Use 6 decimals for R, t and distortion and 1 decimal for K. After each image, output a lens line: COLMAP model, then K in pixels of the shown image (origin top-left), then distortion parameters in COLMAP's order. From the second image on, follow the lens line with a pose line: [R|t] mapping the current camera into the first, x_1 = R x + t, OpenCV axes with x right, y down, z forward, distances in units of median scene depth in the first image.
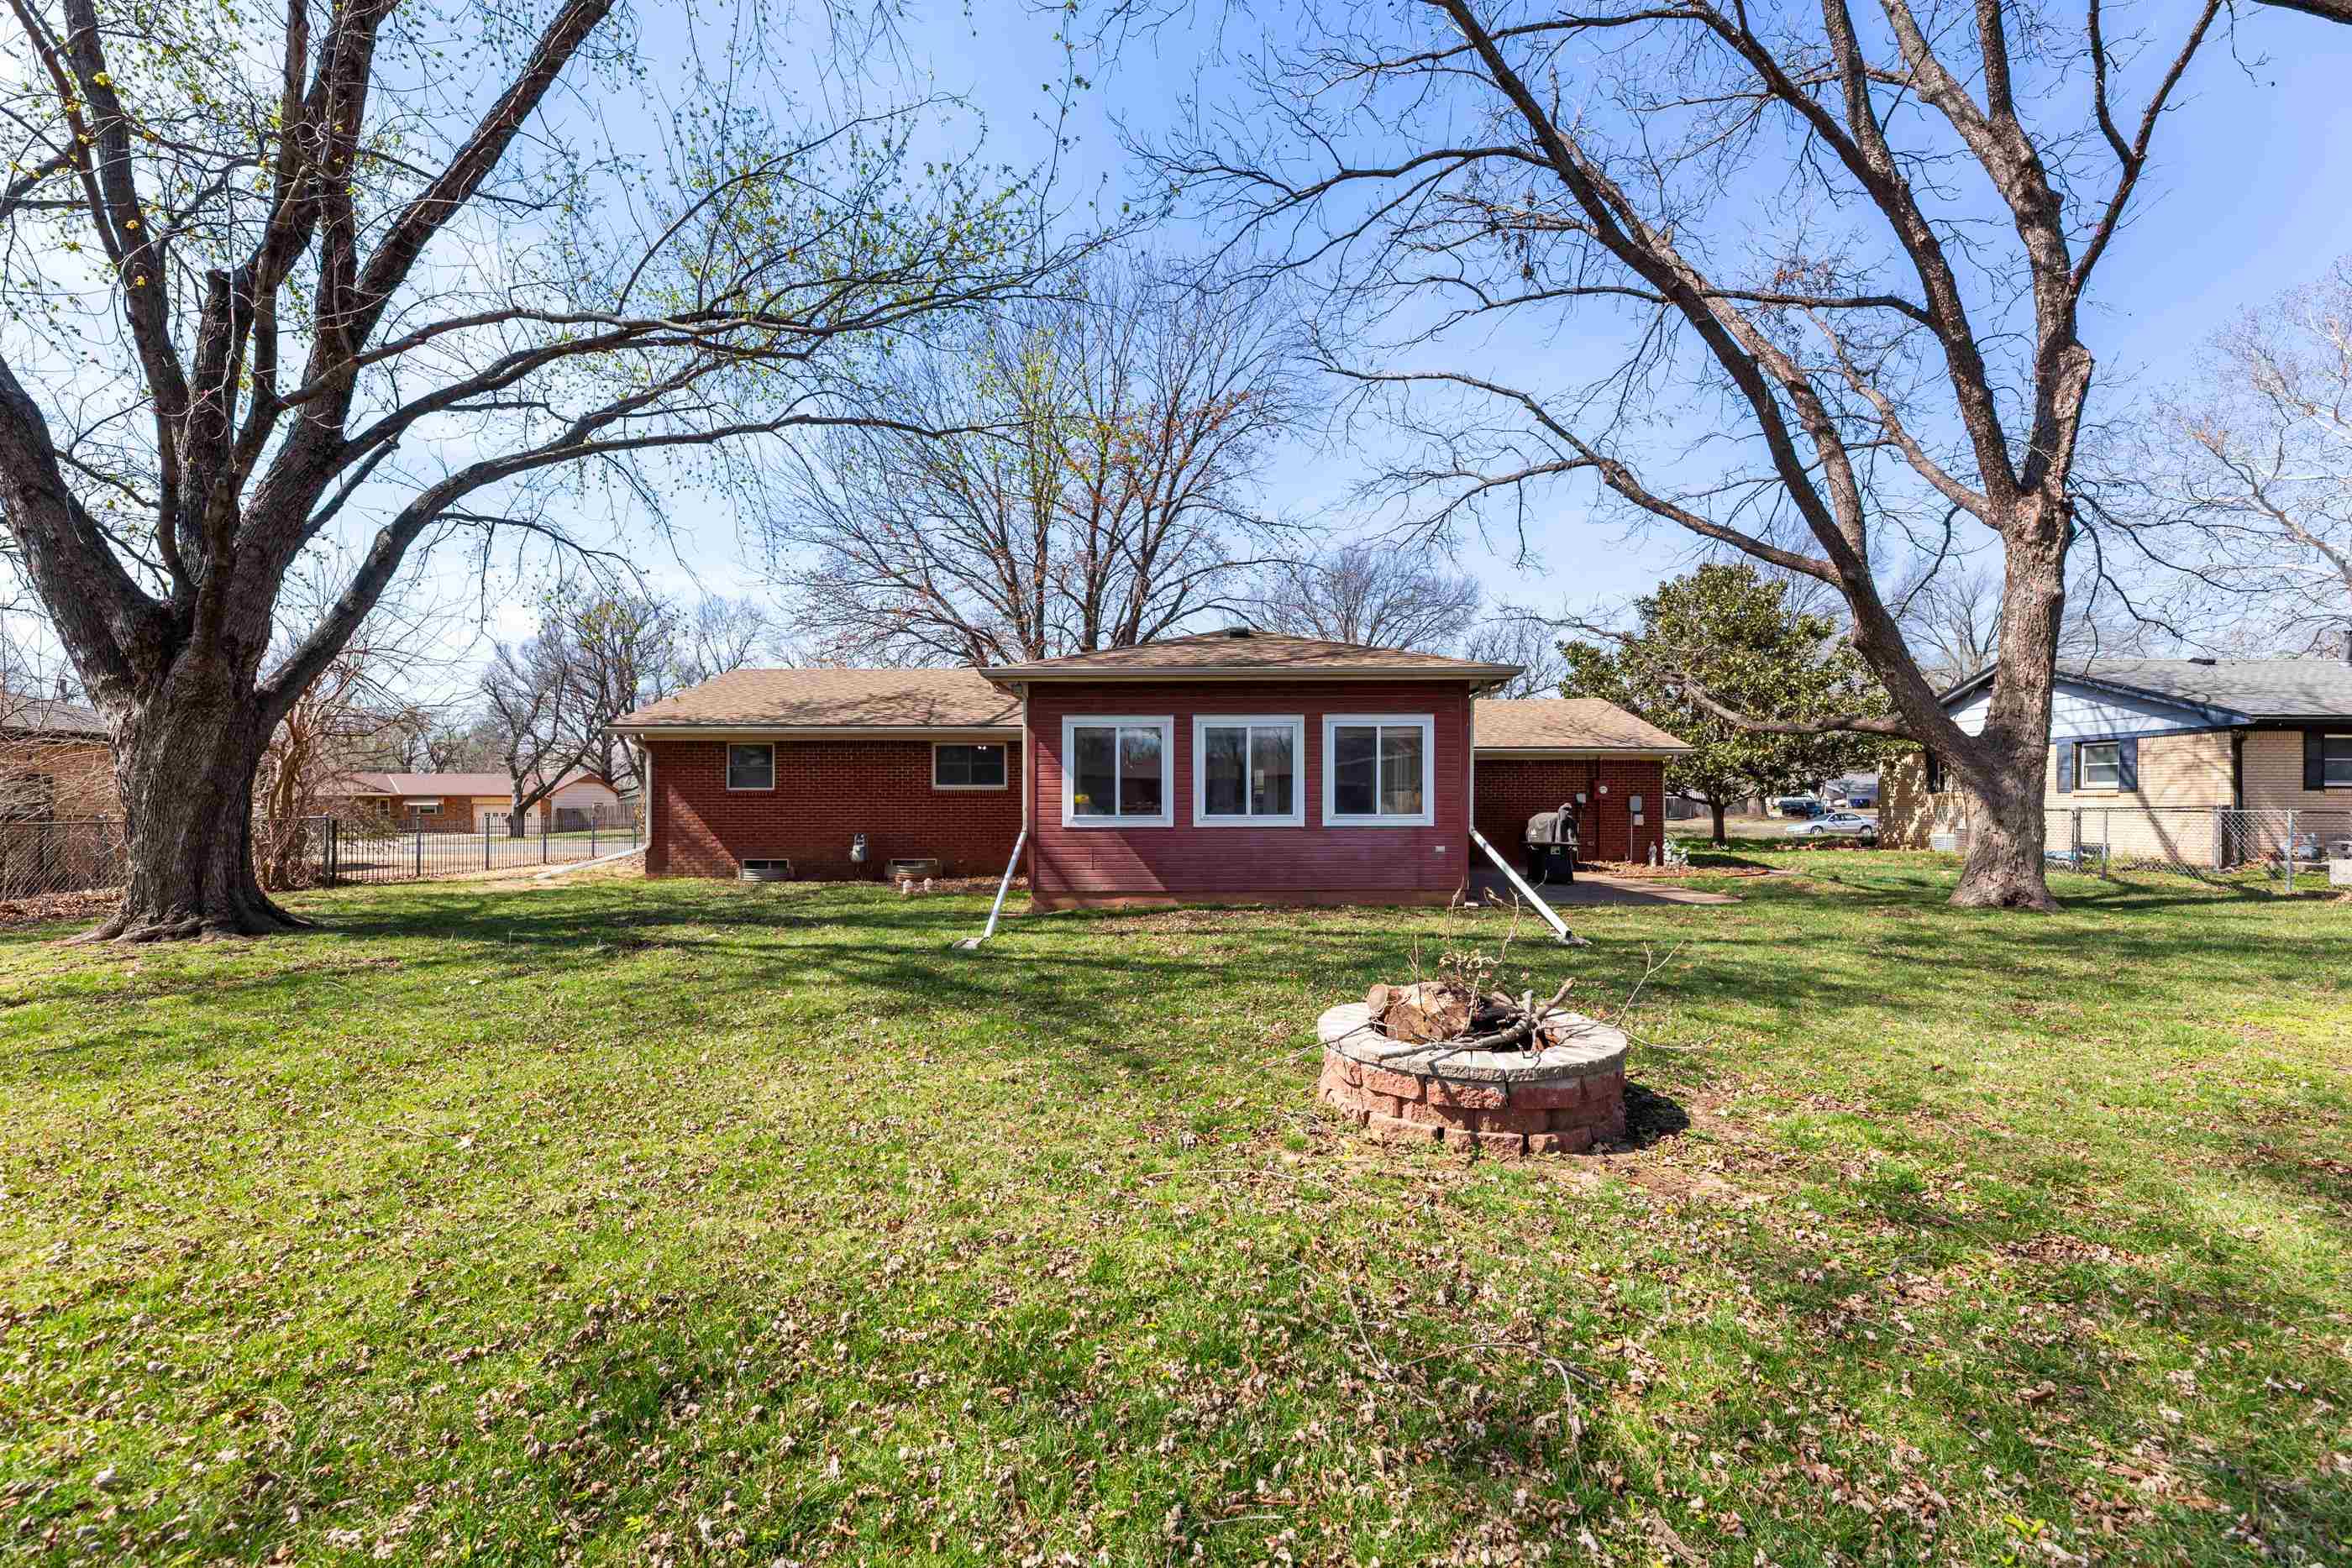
lens RADIAL K [[952.3, 0, 1154.9], [0, 952.3, 799.8], [0, 0, 1]] dist [-0.001248, -0.000894]
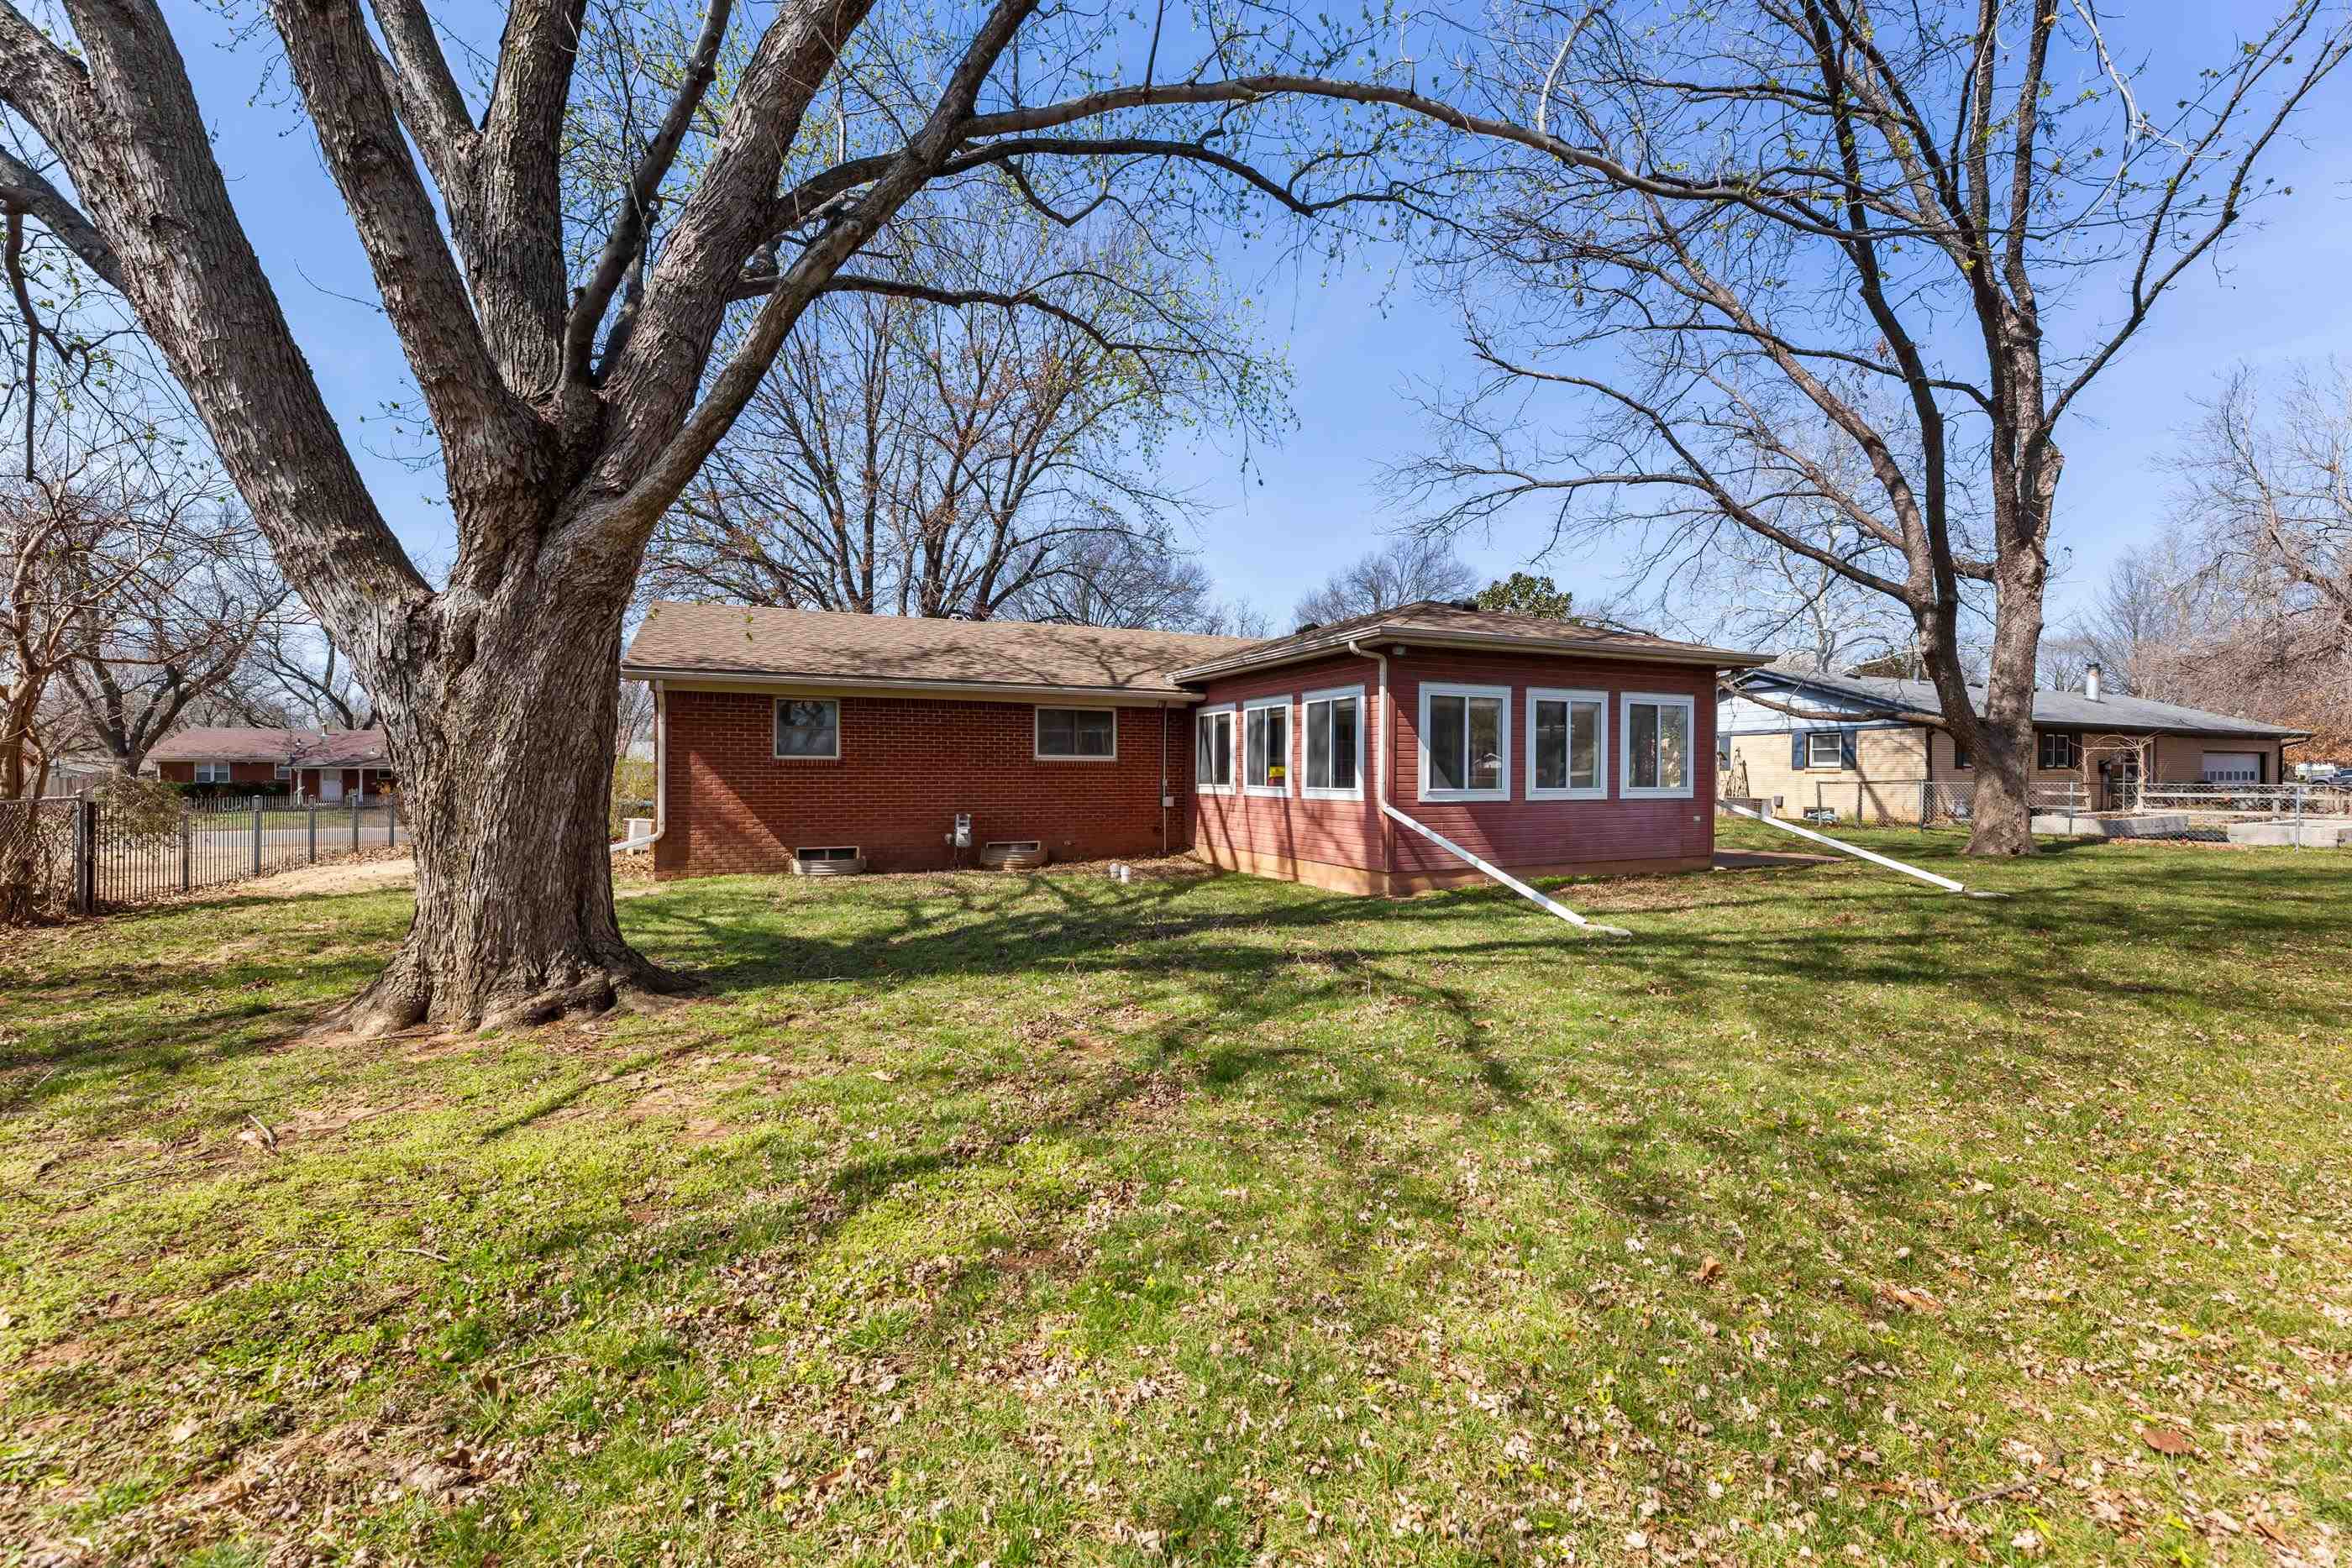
lens RADIAL K [[952.3, 0, 1170.3], [0, 952.3, 779.8], [0, 0, 1]] dist [-0.001248, -0.000894]
pose [[0.910717, -0.000310, 0.413030, -0.545456], [-0.002387, 0.999979, 0.006015, 0.001716], [-0.413023, -0.006464, 0.910698, 0.195882]]
